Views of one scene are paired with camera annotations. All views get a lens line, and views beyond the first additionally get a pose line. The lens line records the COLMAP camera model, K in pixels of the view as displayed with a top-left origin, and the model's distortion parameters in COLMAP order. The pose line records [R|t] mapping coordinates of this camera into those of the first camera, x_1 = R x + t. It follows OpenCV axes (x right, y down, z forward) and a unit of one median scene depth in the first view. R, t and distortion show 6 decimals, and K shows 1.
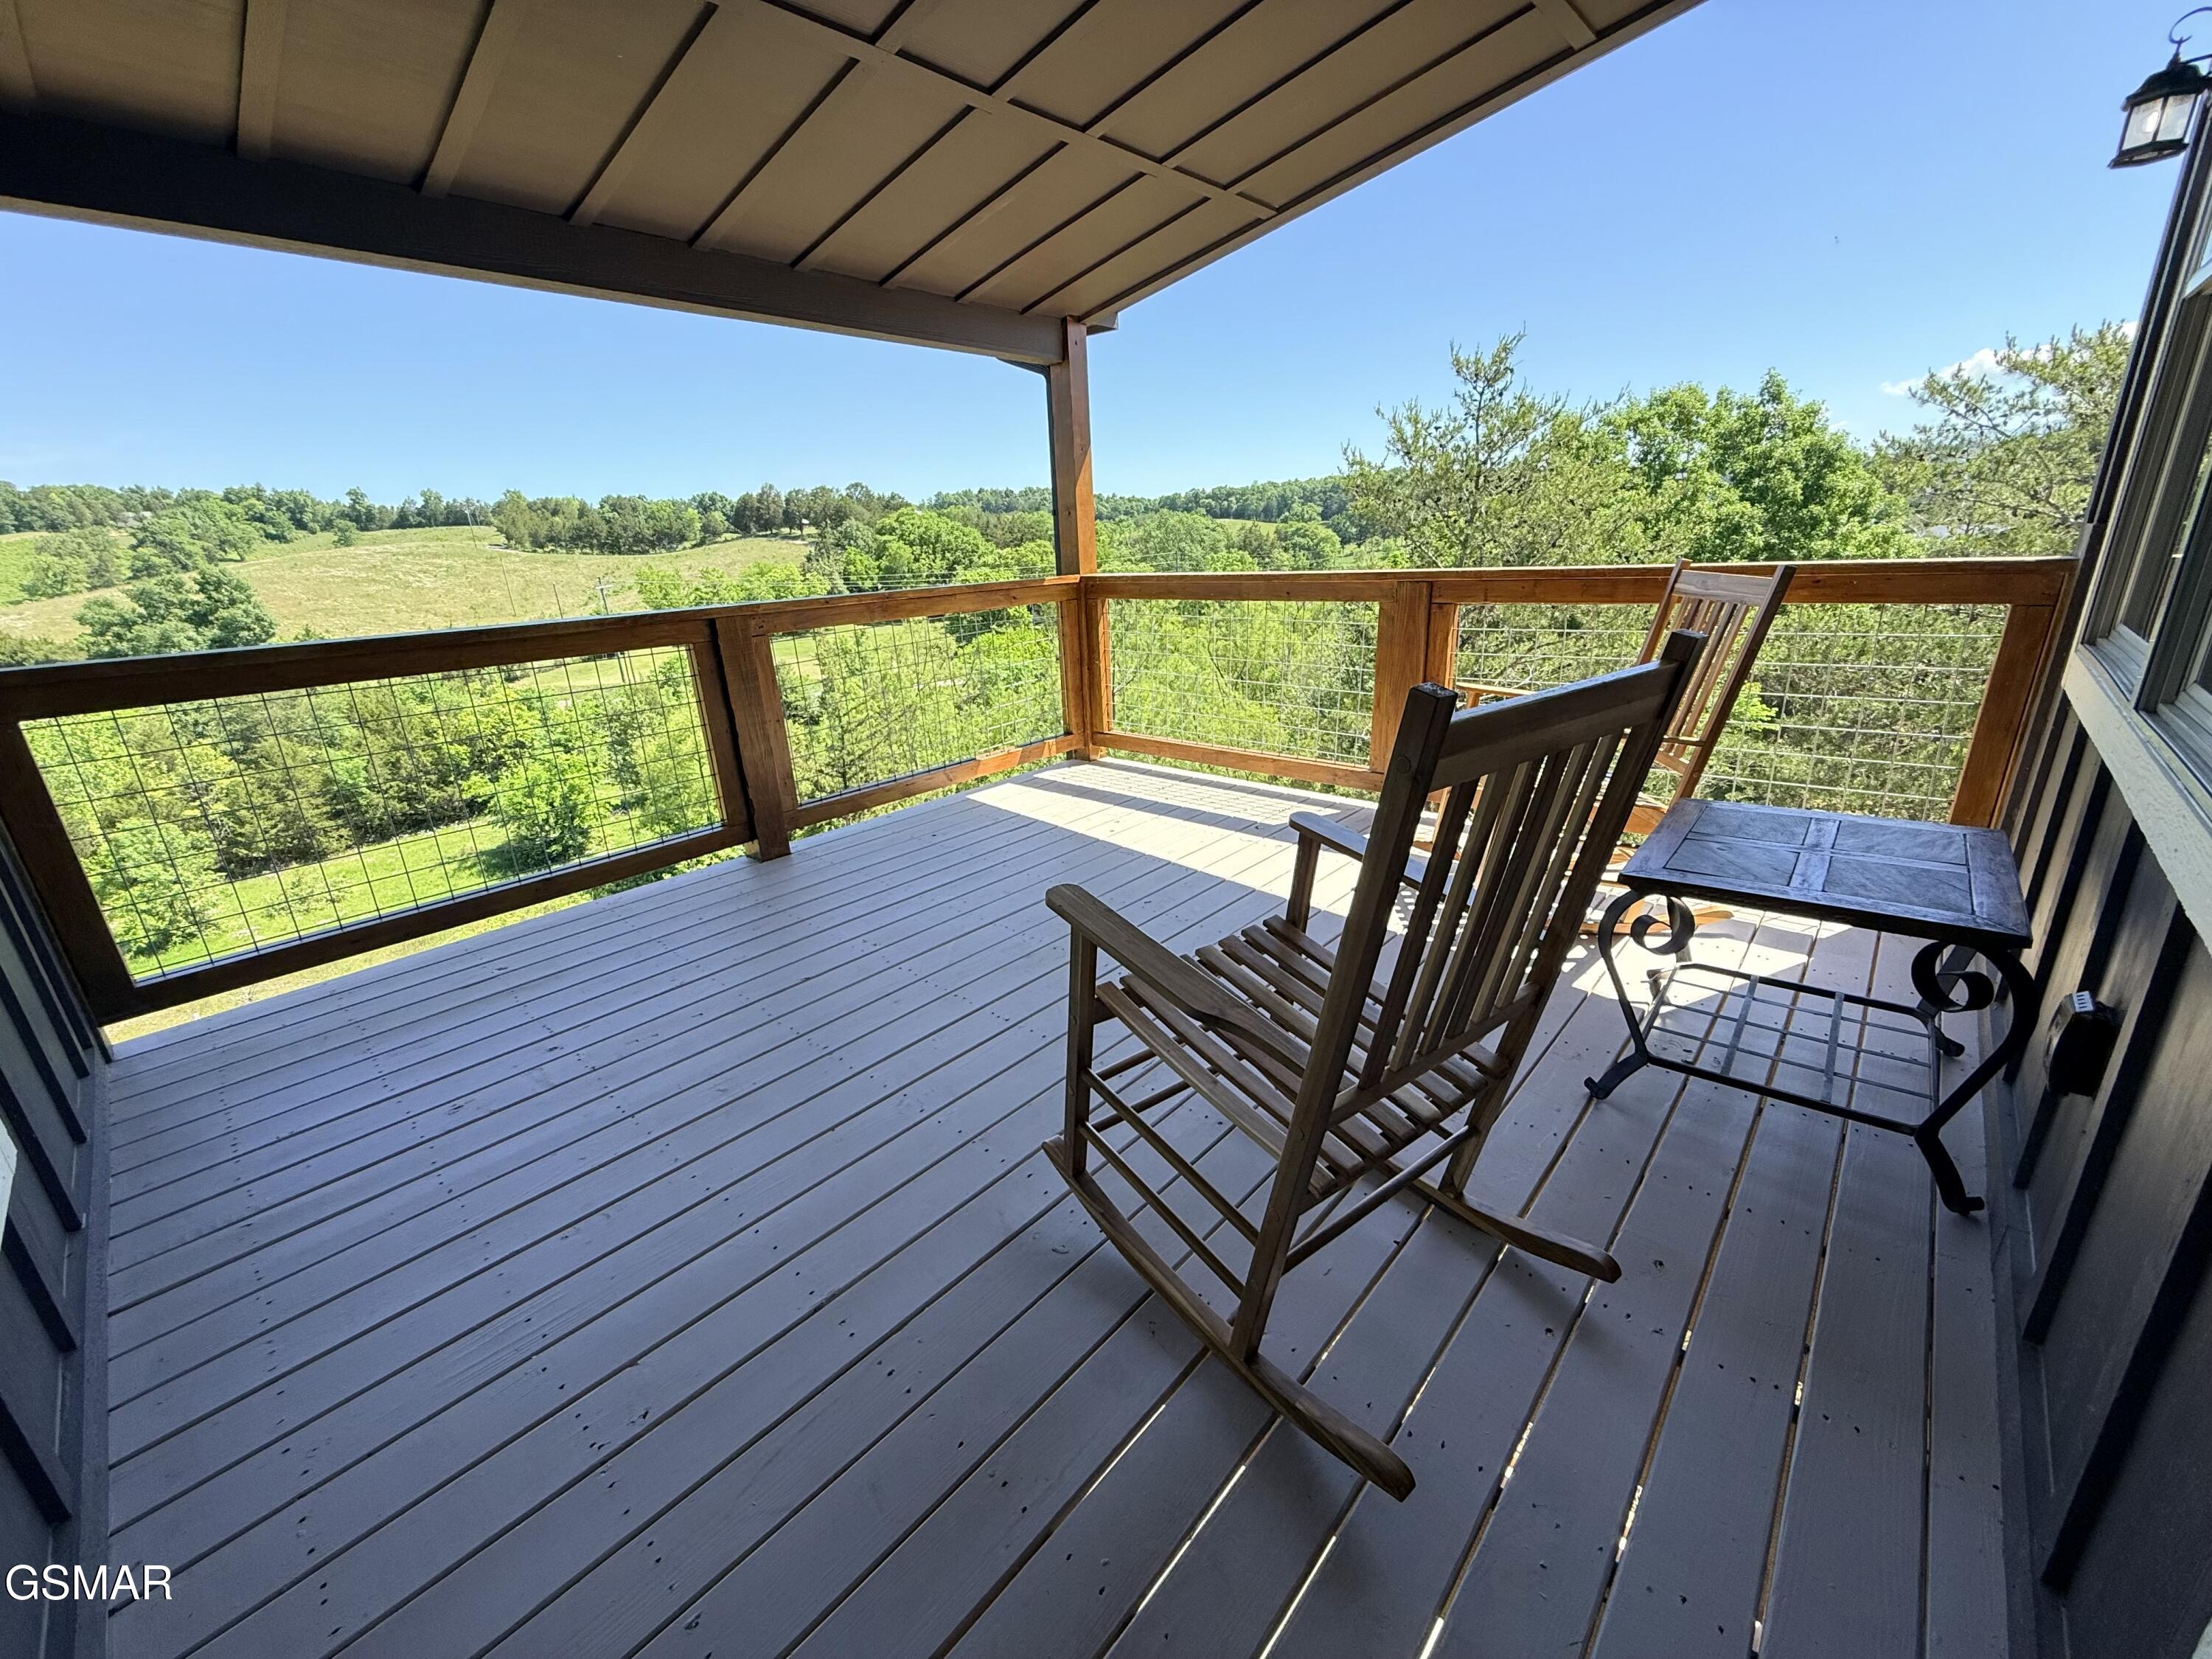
lens RADIAL K [[882.3, 0, 1099.7], [0, 882.3, 836.9], [0, 0, 1]] dist [0.003747, -0.000480]
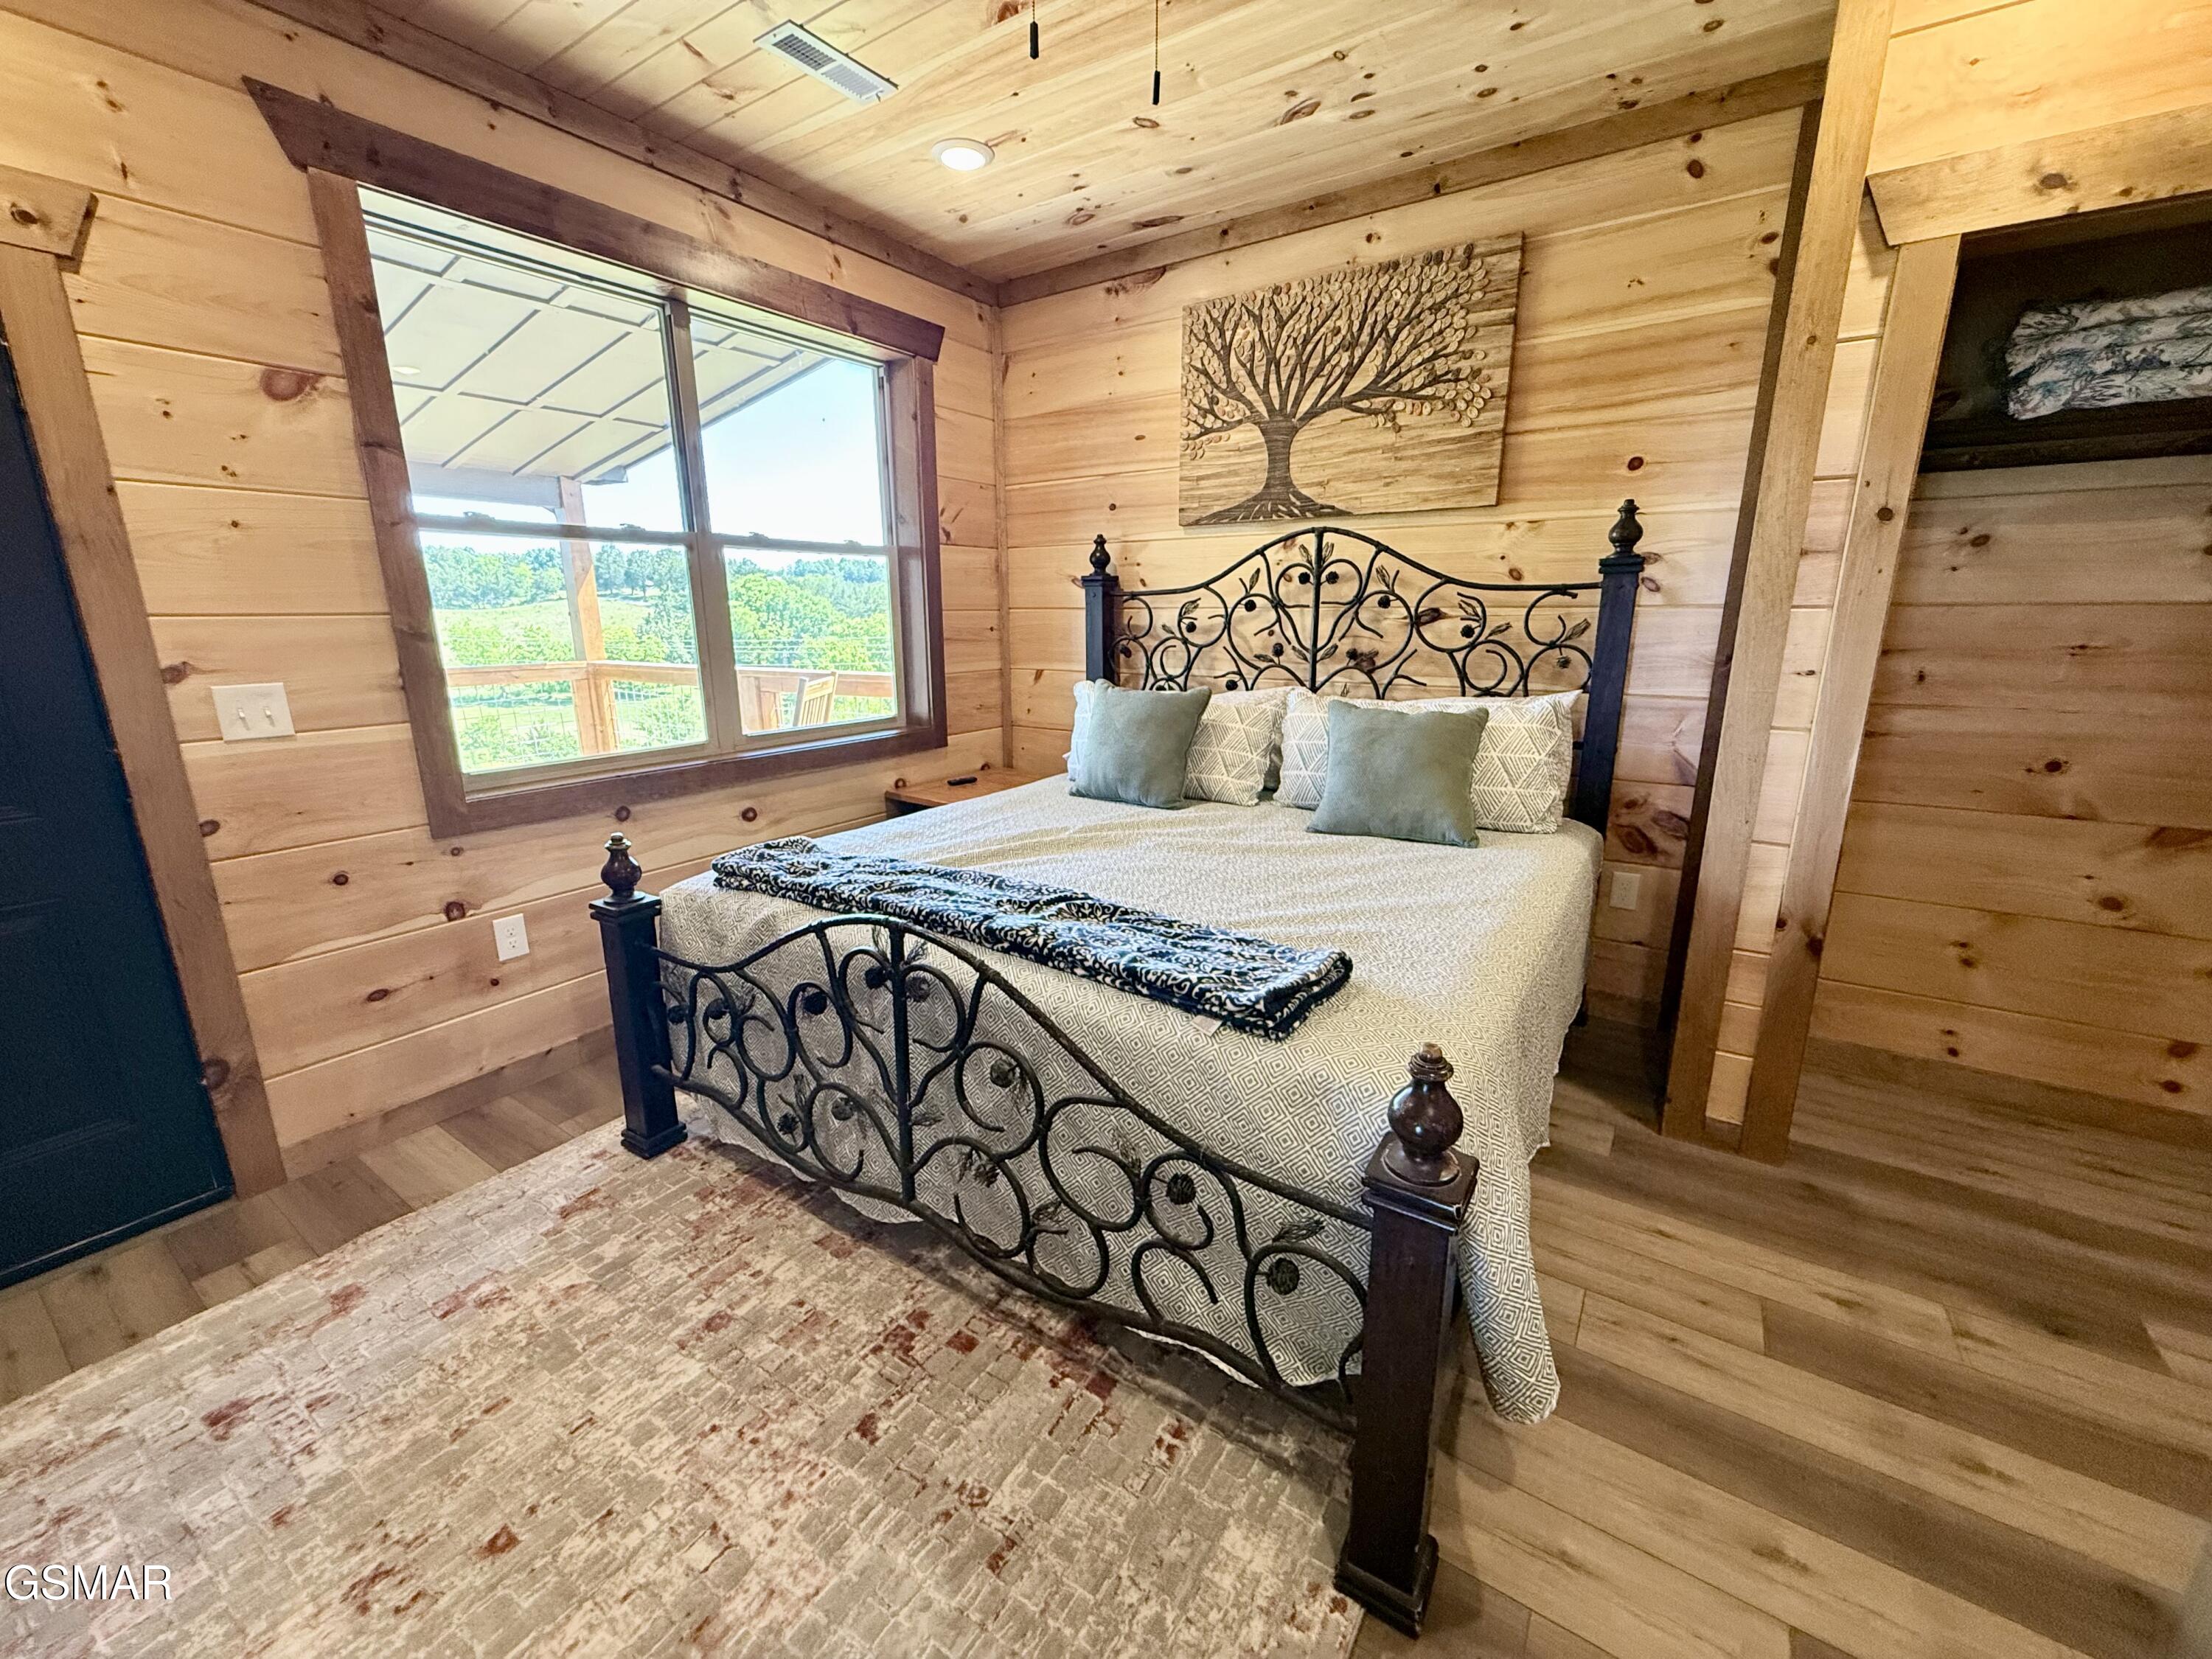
lens RADIAL K [[882.3, 0, 1101.6], [0, 882.3, 834.3], [0, 0, 1]] dist [0.003747, -0.000480]
pose [[0.988626, 0.002829, 0.150371, 0.564037], [0.009457, 0.996675, -0.080926, 0.076407], [-0.150100, 0.081427, 0.985312, -0.409306]]
